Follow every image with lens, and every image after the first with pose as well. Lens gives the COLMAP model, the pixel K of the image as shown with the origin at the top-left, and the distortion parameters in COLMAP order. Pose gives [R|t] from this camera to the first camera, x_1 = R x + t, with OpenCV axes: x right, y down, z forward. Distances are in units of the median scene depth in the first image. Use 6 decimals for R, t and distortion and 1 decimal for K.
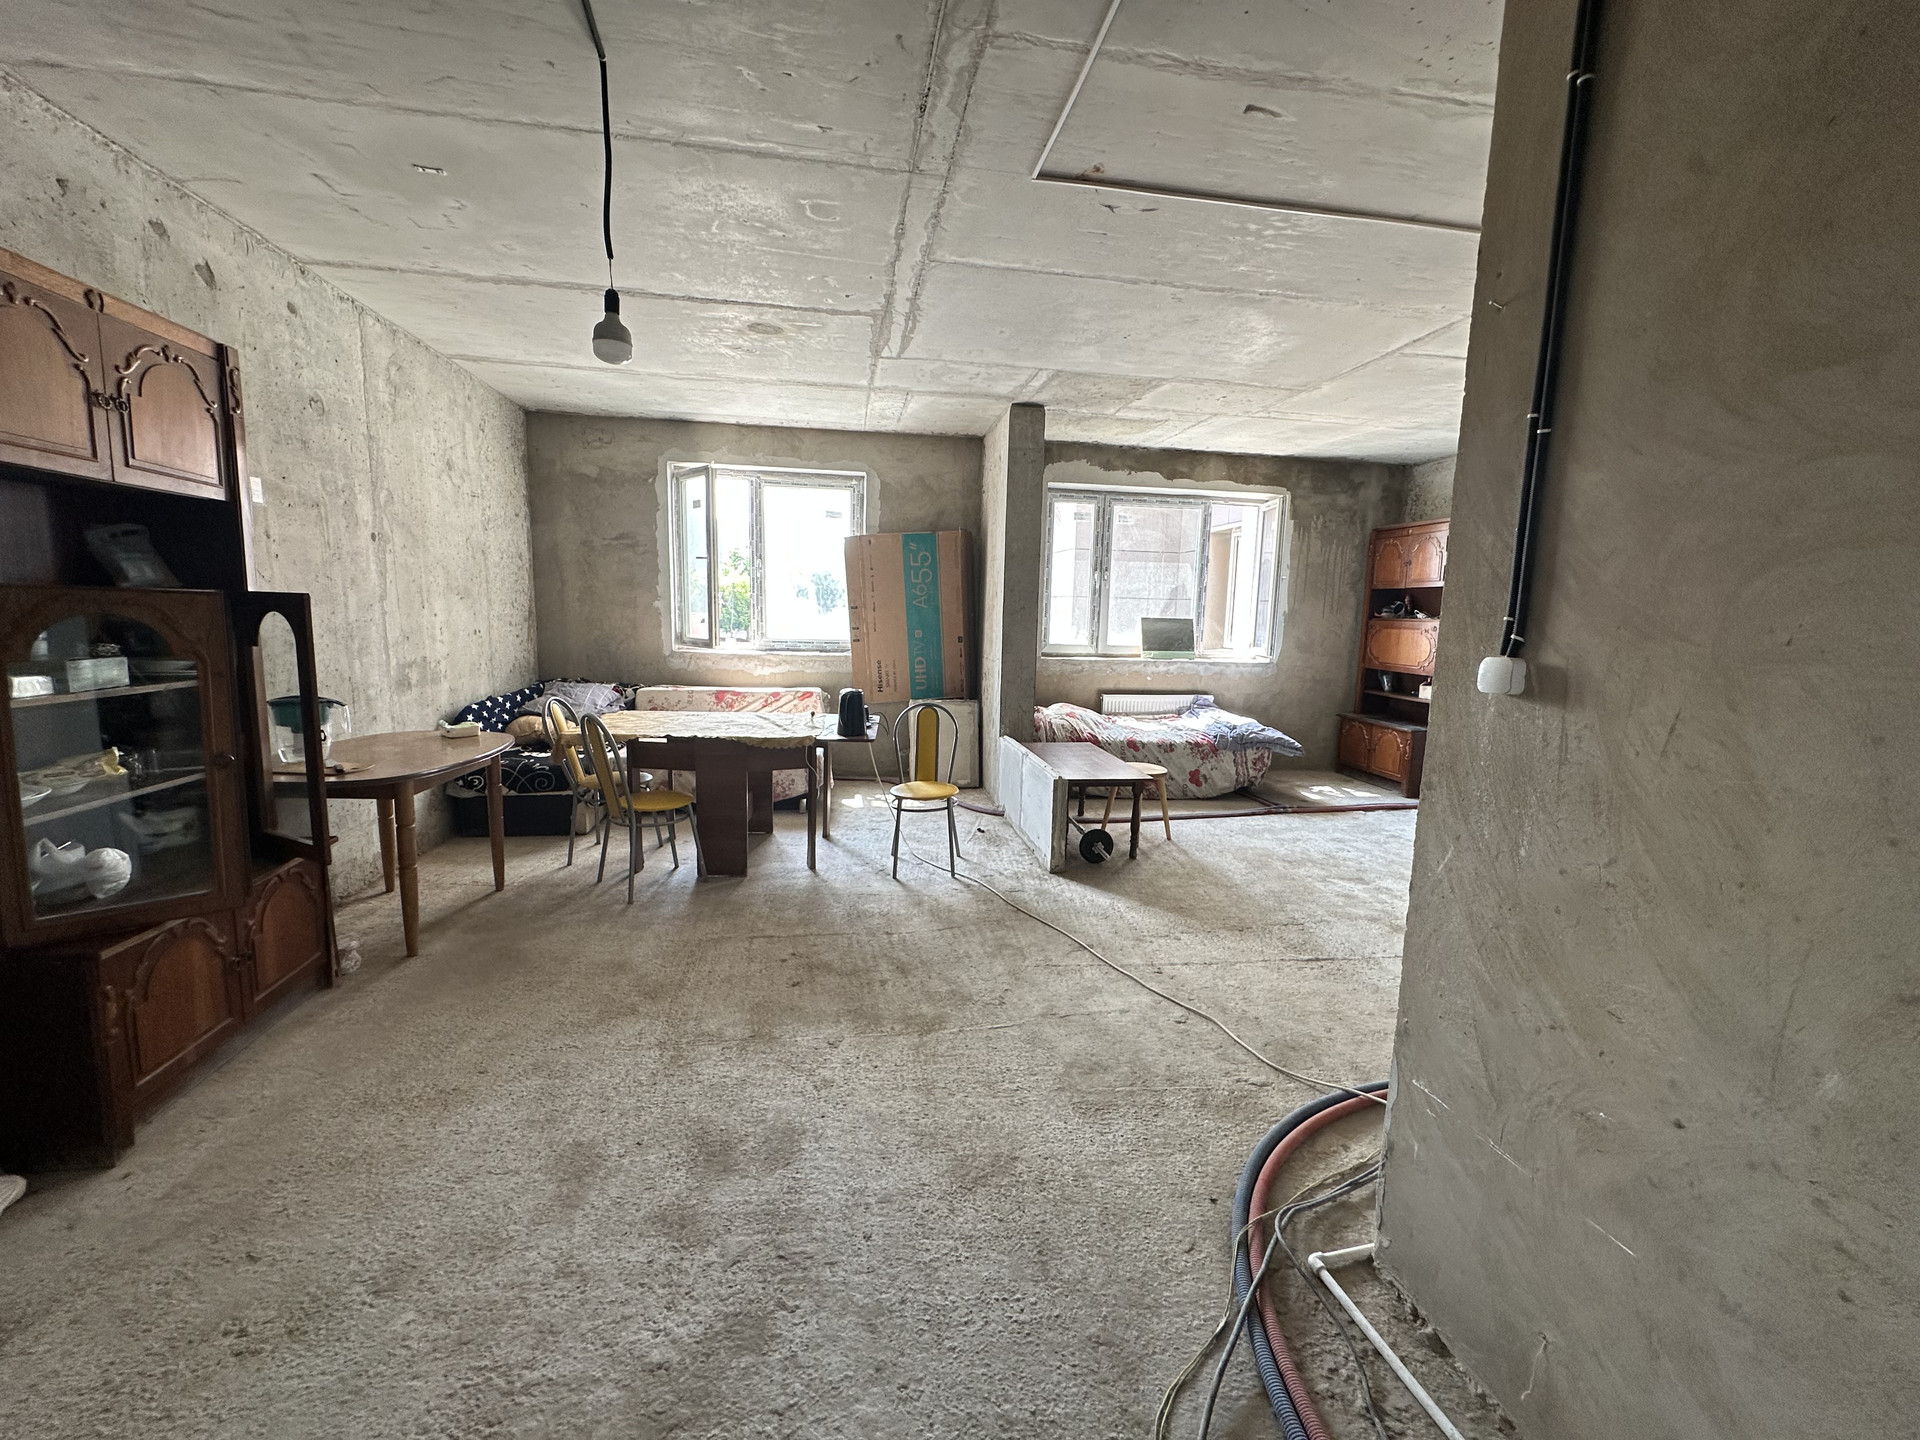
lens RADIAL K [[763.2, 0, 966.3], [0, 763.2, 718.0], [0, 0, 1]] dist [0.000917, 0.000194]
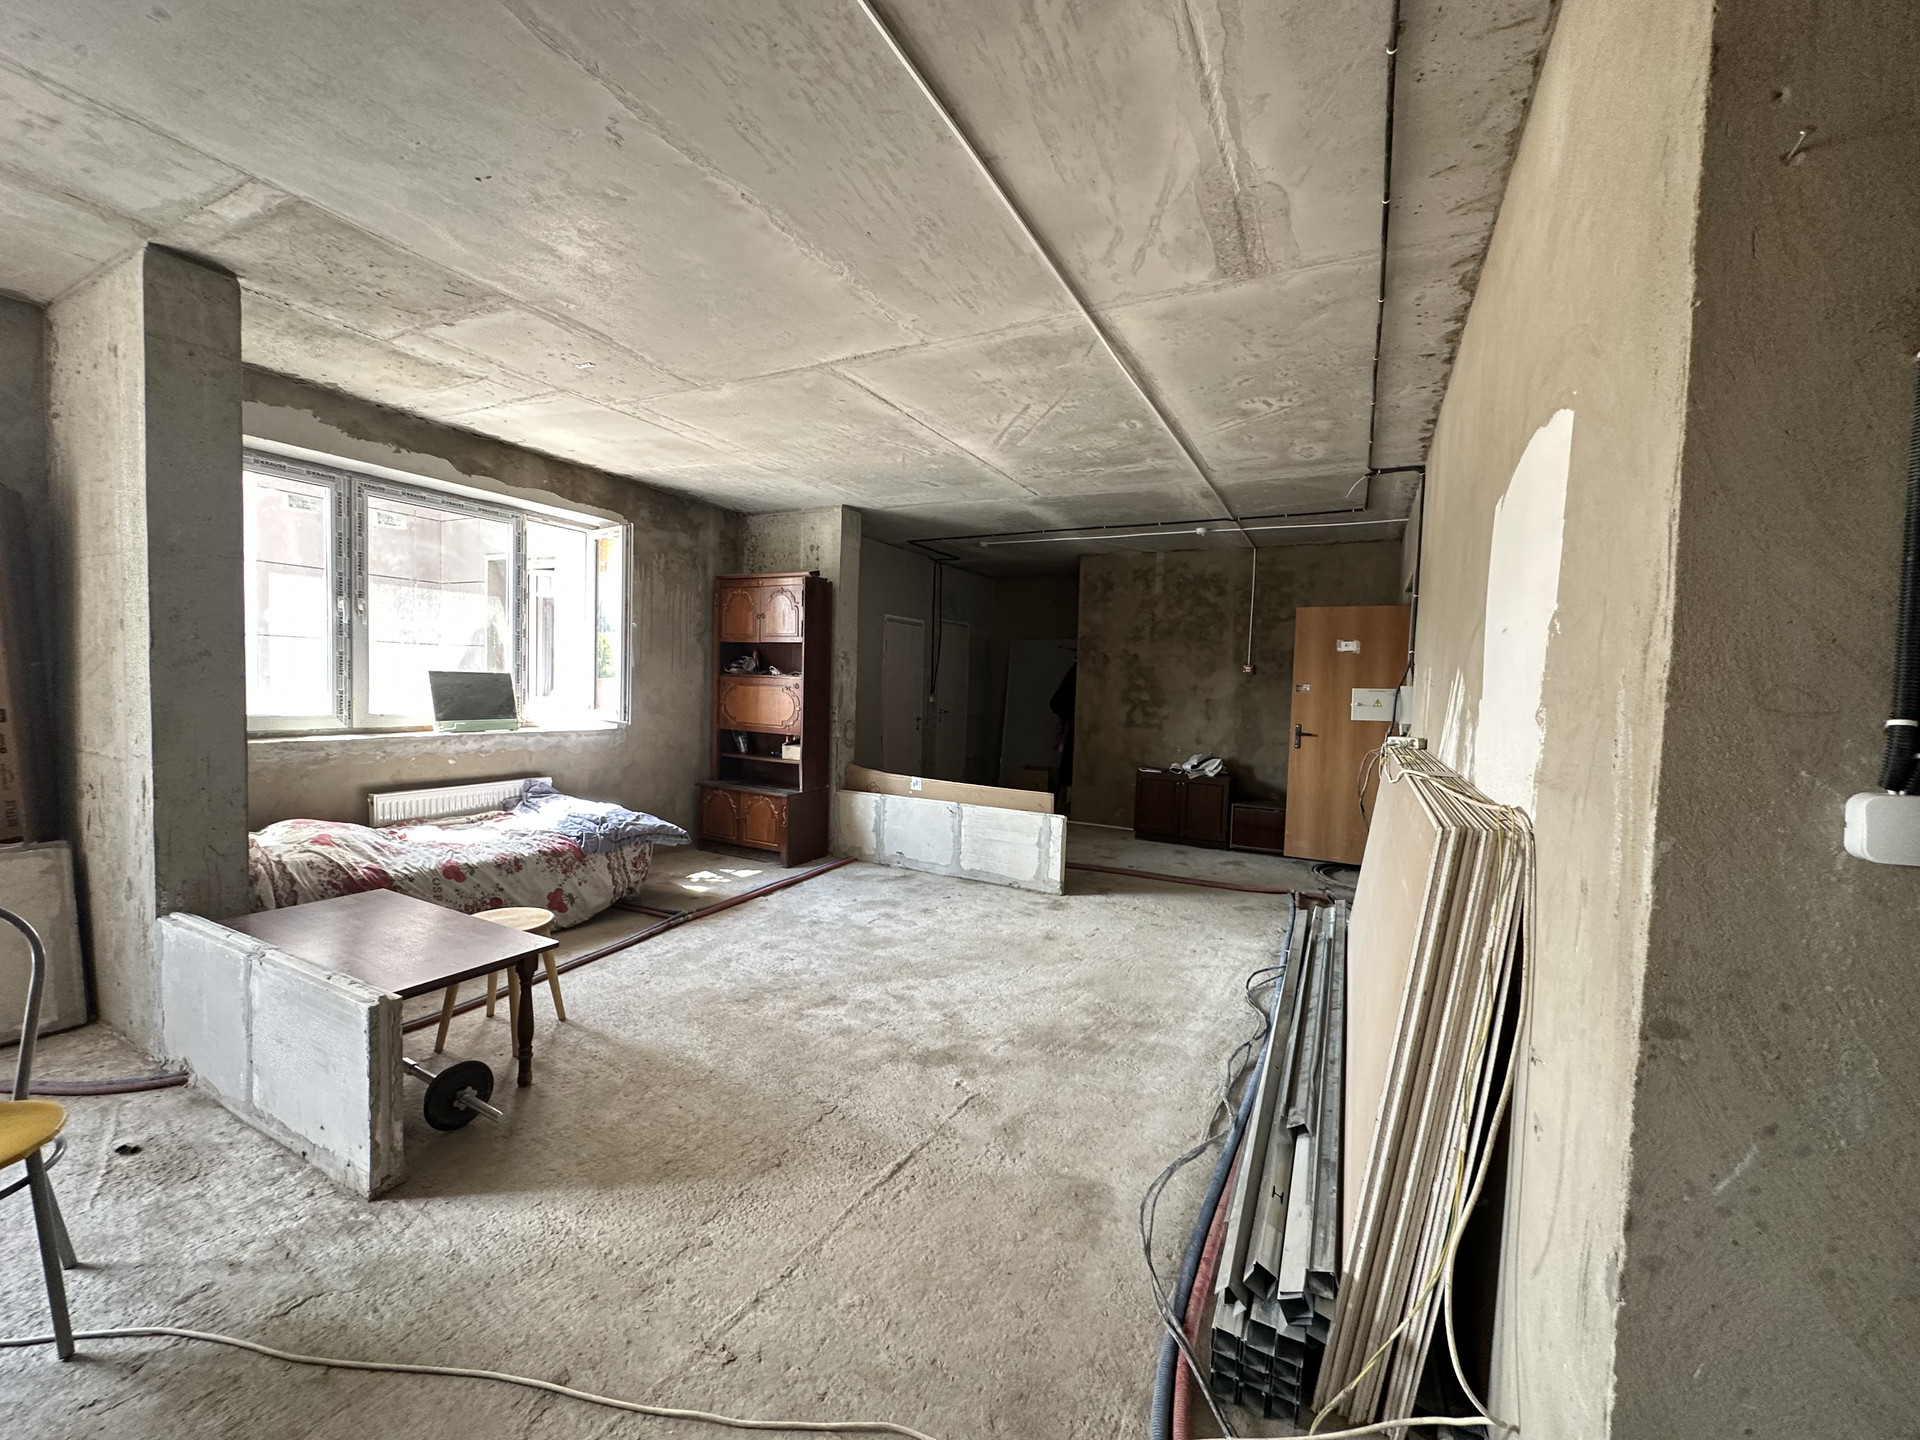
lens RADIAL K [[763.2, 0, 956.7], [0, 763.2, 719.9], [0, 0, 1]] dist [0.000917, 0.000194]
pose [[0.606116, -0.043415, 0.794191, -0.026012], [0.092576, 0.995573, -0.016229, -0.041680], [-0.789970, 0.083360, 0.607452, 0.272065]]
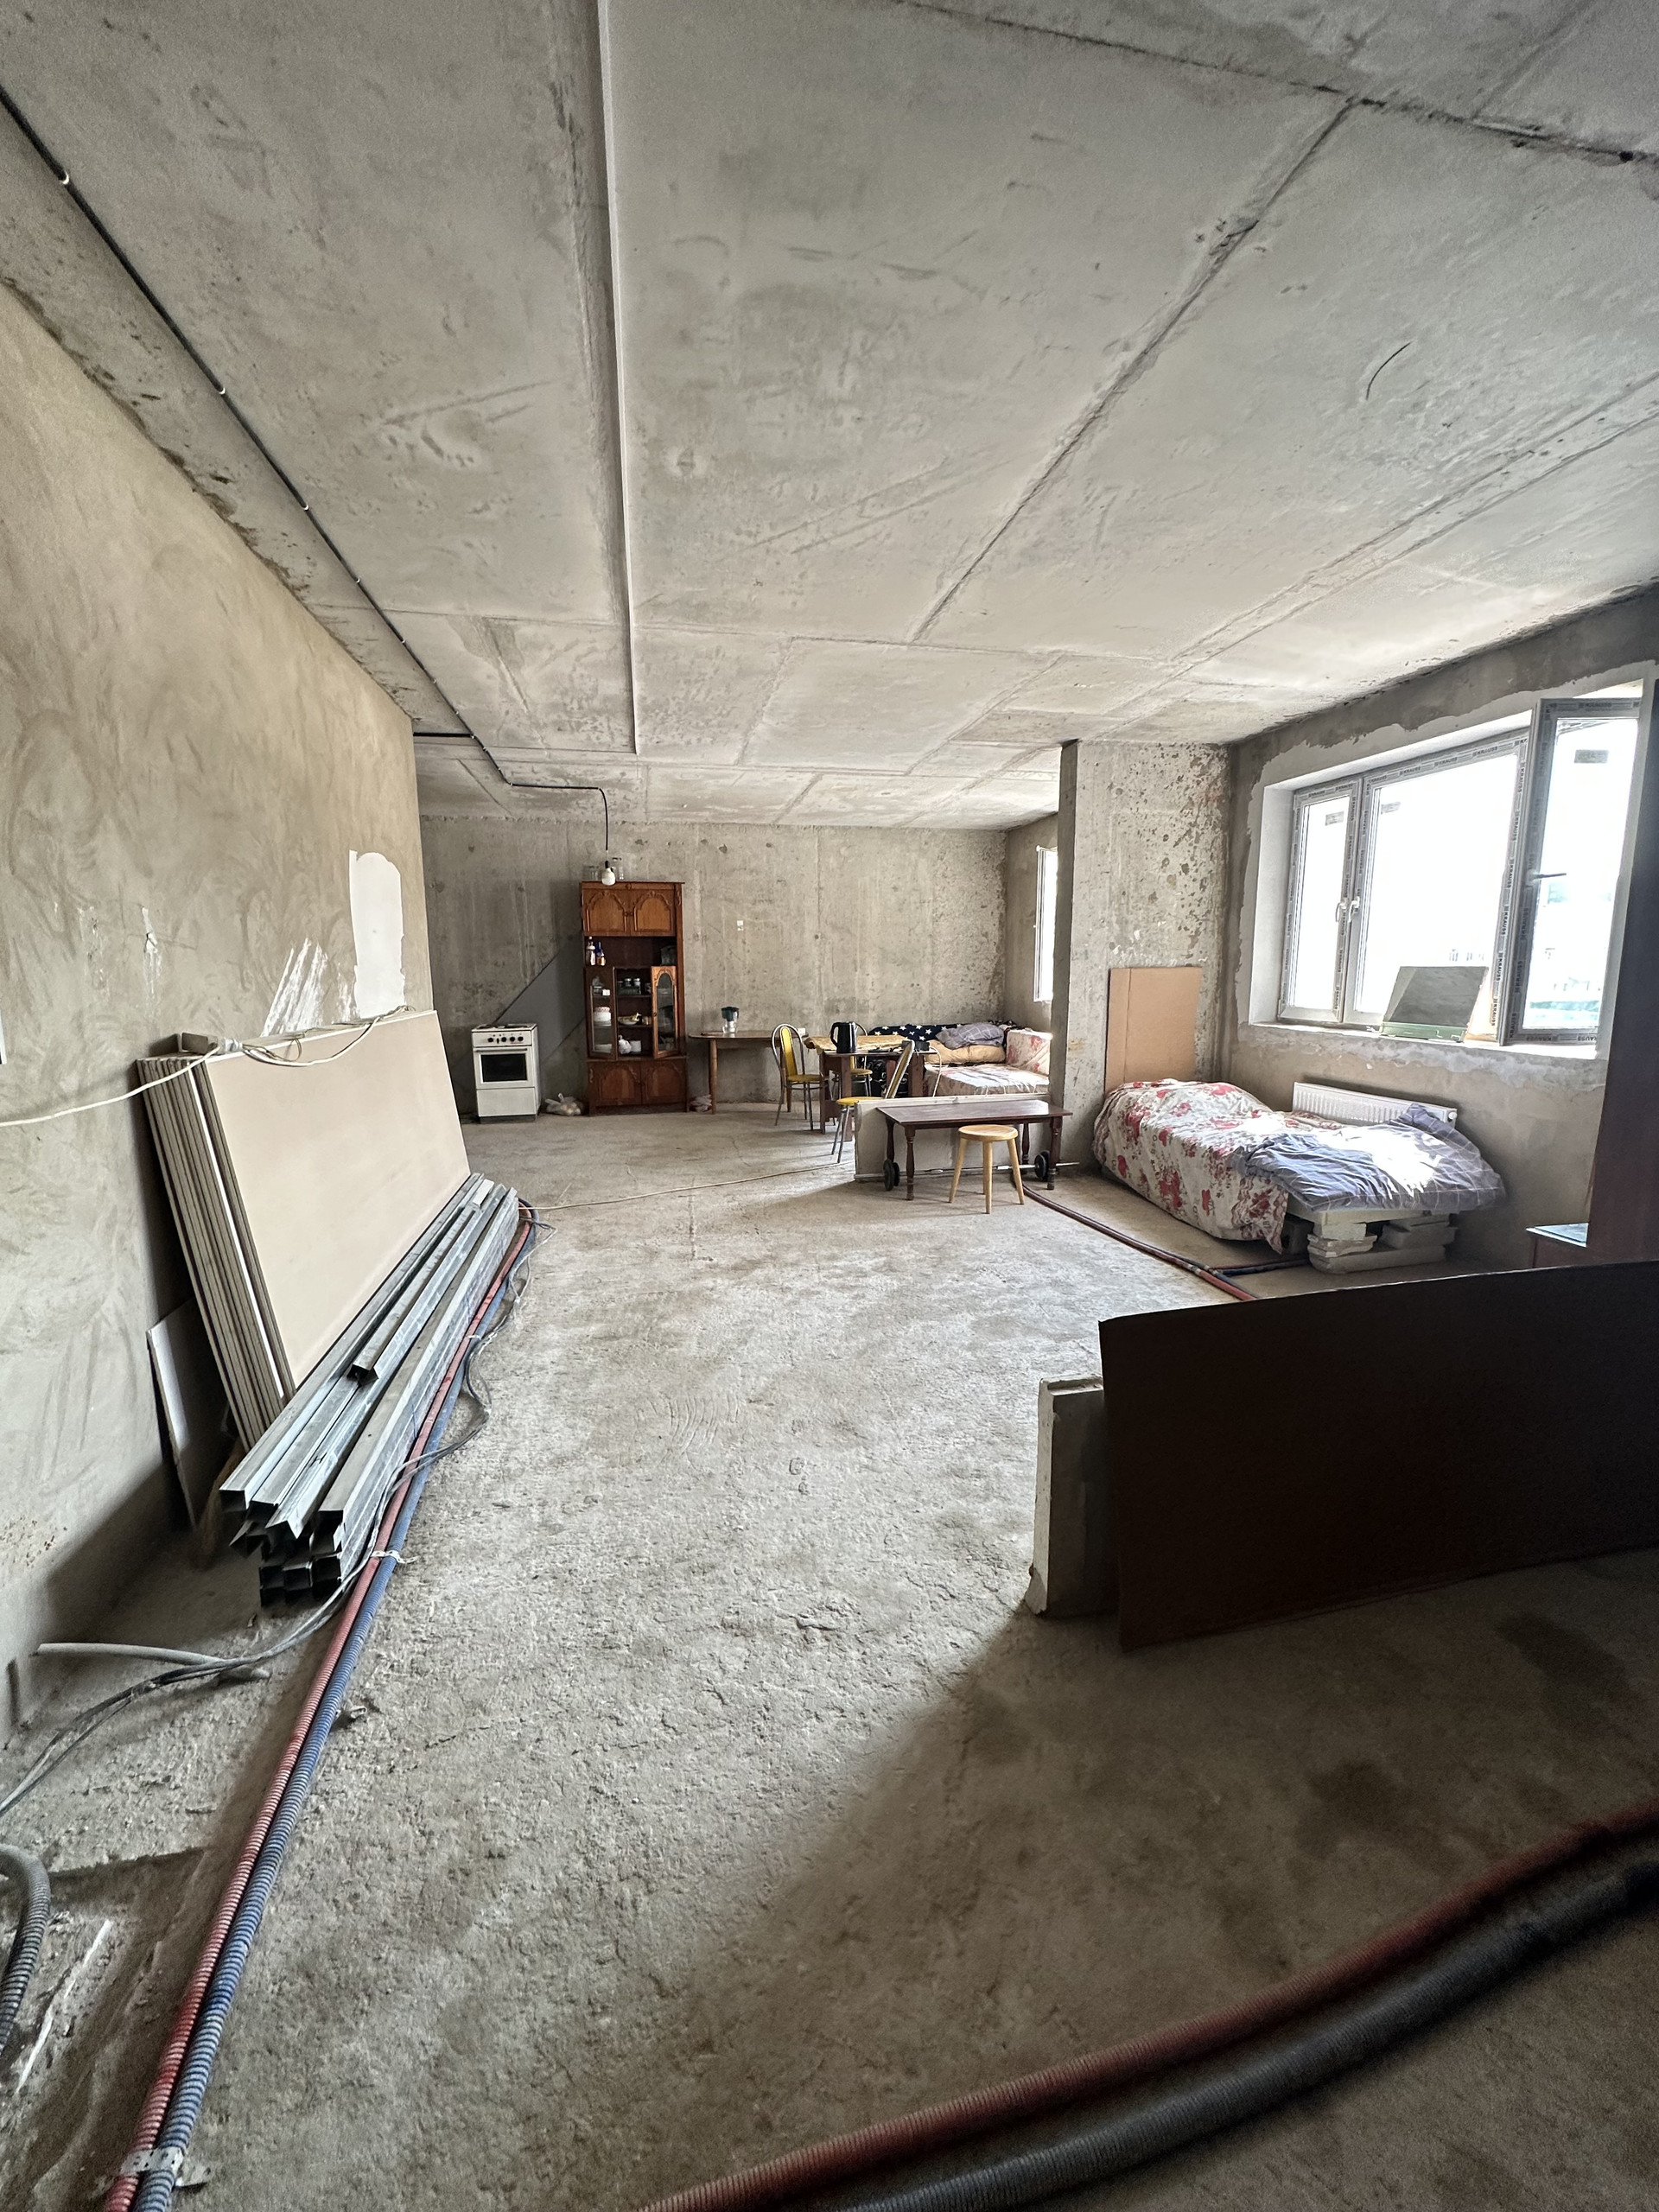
lens RADIAL K [[879.3, 0, 838.2], [0, 879.3, 1104.1], [0, 0, 1]] dist [0.000917, 0.000194]
pose [[0.047124, 0.132025, -0.990126, 1.050527], [-0.132066, 0.983349, 0.124835, -0.061705], [0.990120, 0.124880, 0.063776, 0.614948]]
